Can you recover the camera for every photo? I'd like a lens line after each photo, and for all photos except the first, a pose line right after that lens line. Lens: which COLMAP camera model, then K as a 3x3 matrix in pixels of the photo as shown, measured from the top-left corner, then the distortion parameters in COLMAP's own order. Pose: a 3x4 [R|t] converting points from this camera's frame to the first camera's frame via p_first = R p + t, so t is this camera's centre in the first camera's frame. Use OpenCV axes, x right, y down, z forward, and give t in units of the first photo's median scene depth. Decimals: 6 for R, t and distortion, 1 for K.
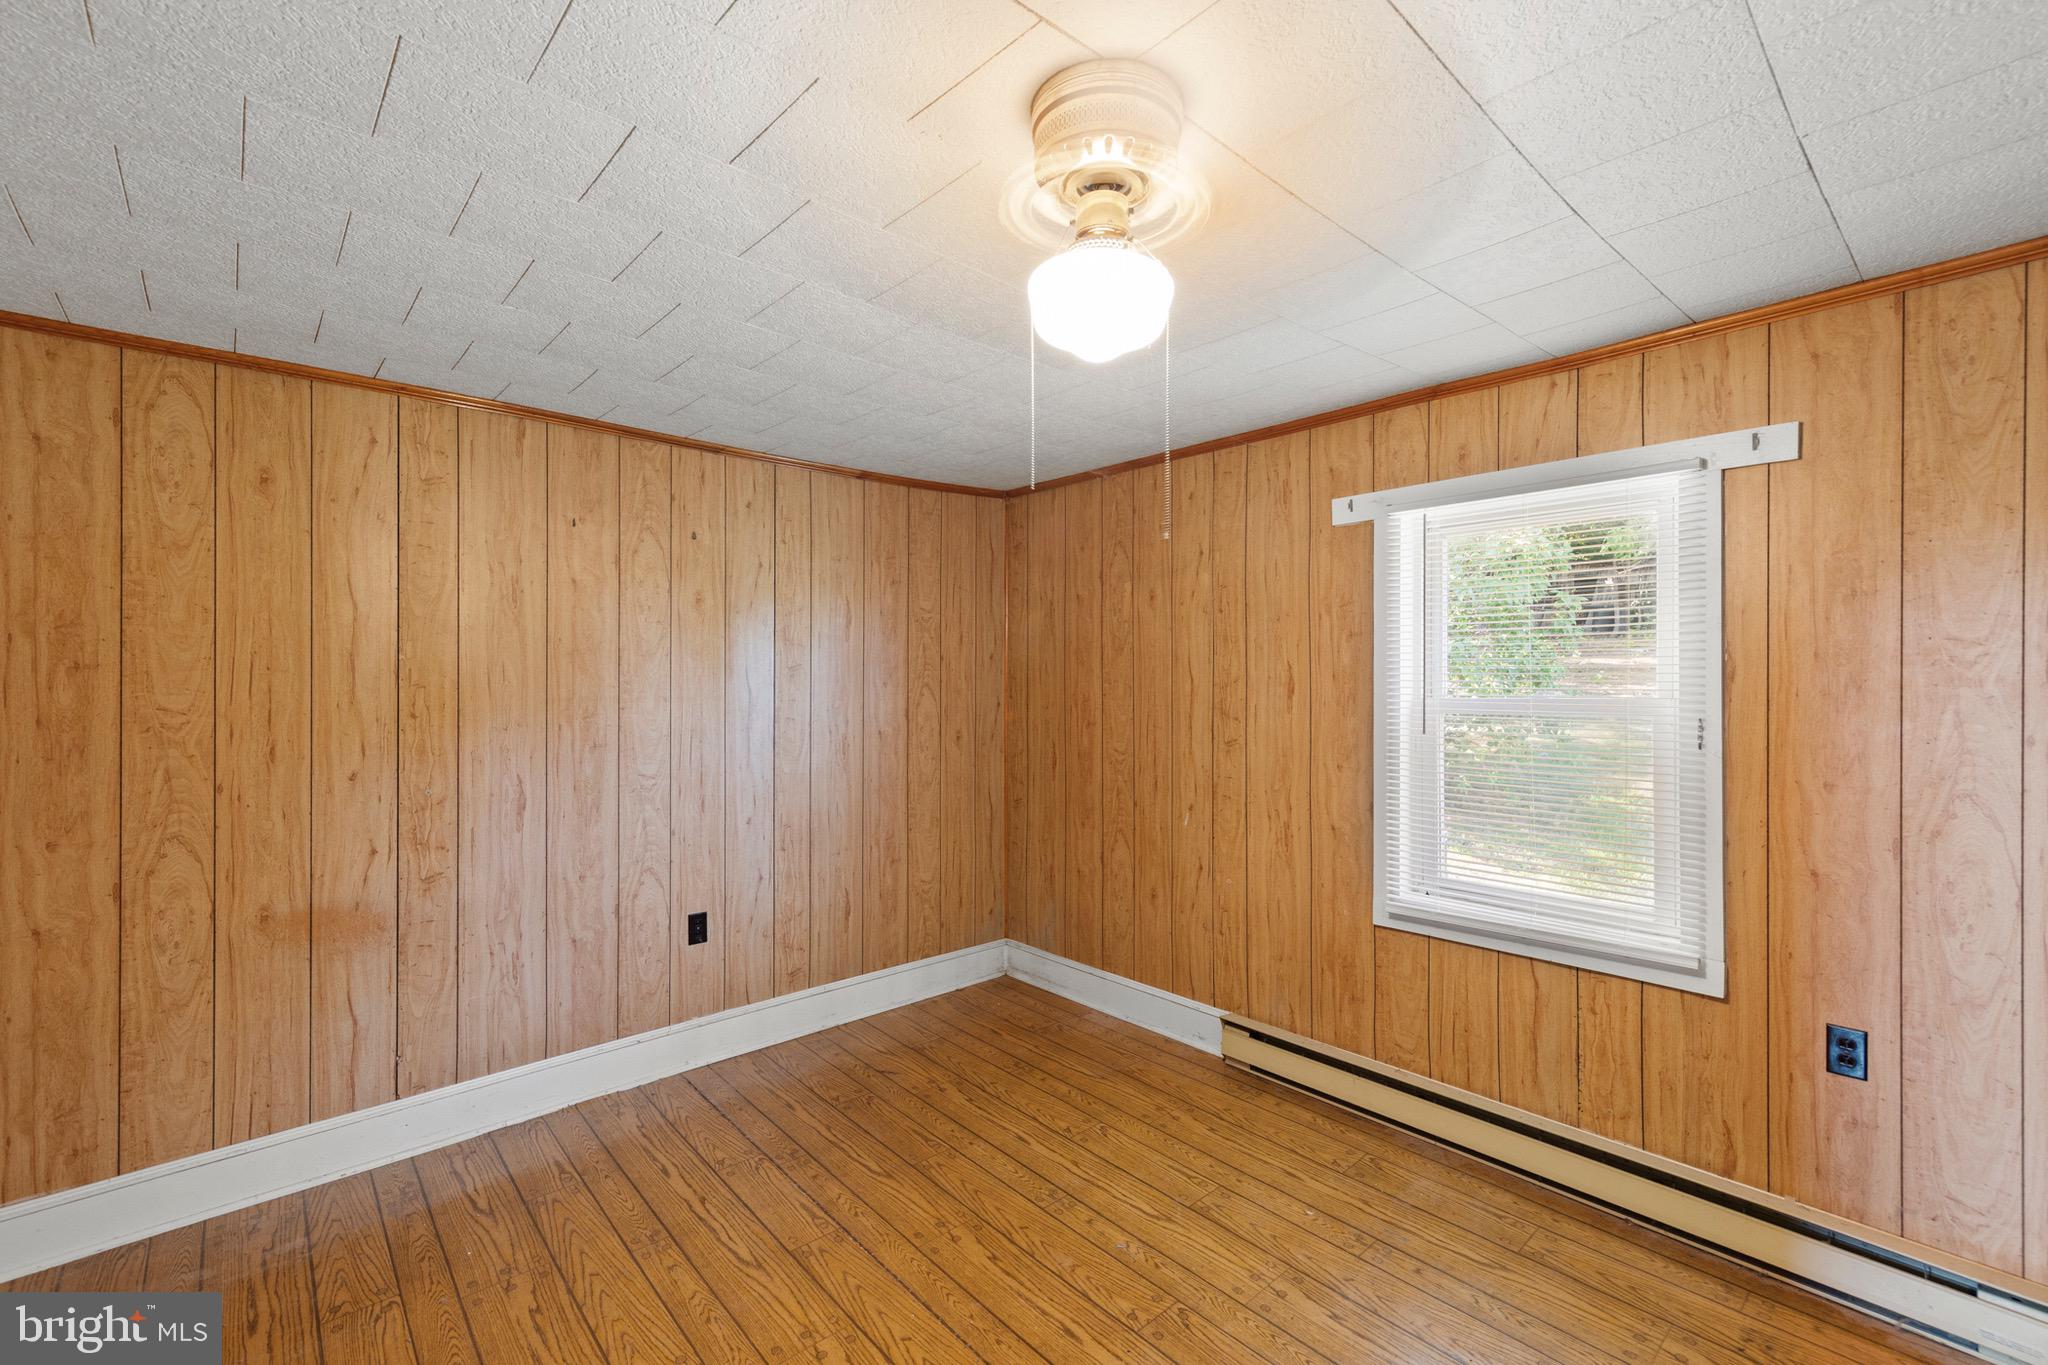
lens RADIAL K [[867.9, 0, 997.3], [0, 867.9, 690.7], [0, 0, 1]] dist [0.027855, -0.000074]
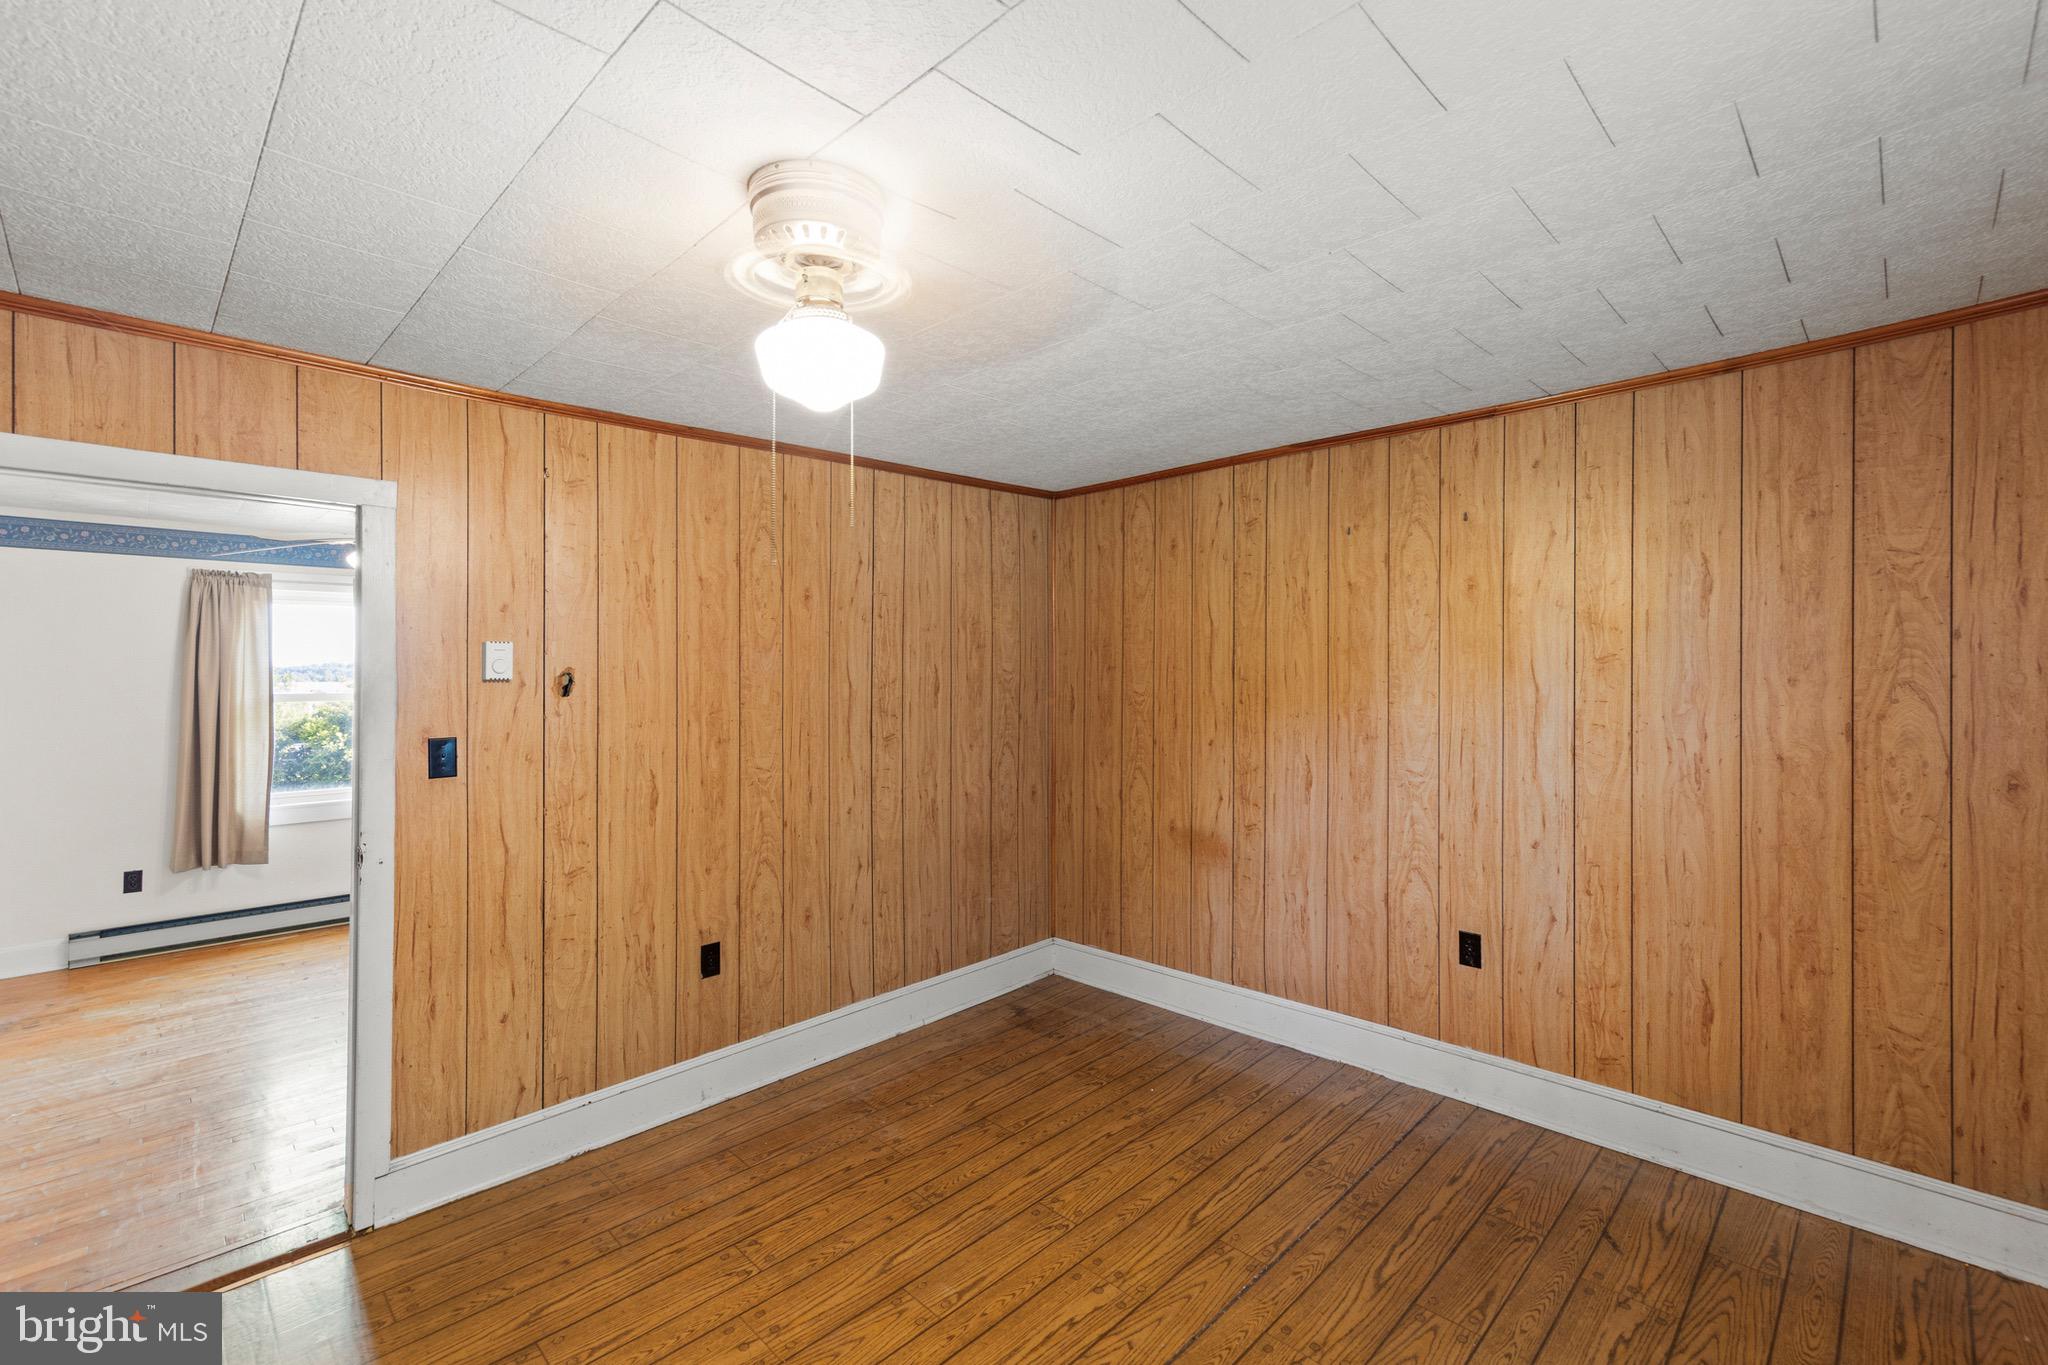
lens RADIAL K [[887.6, 0, 1074.3], [0, 887.6, 662.3], [0, 0, 1]] dist [-0.013038, -0.000063]
pose [[0.103104, -0.005801, -0.994654, 0.561528], [-0.004387, 0.999971, -0.006287, -0.018817], [0.994661, 0.005012, 0.103076, 0.528270]]
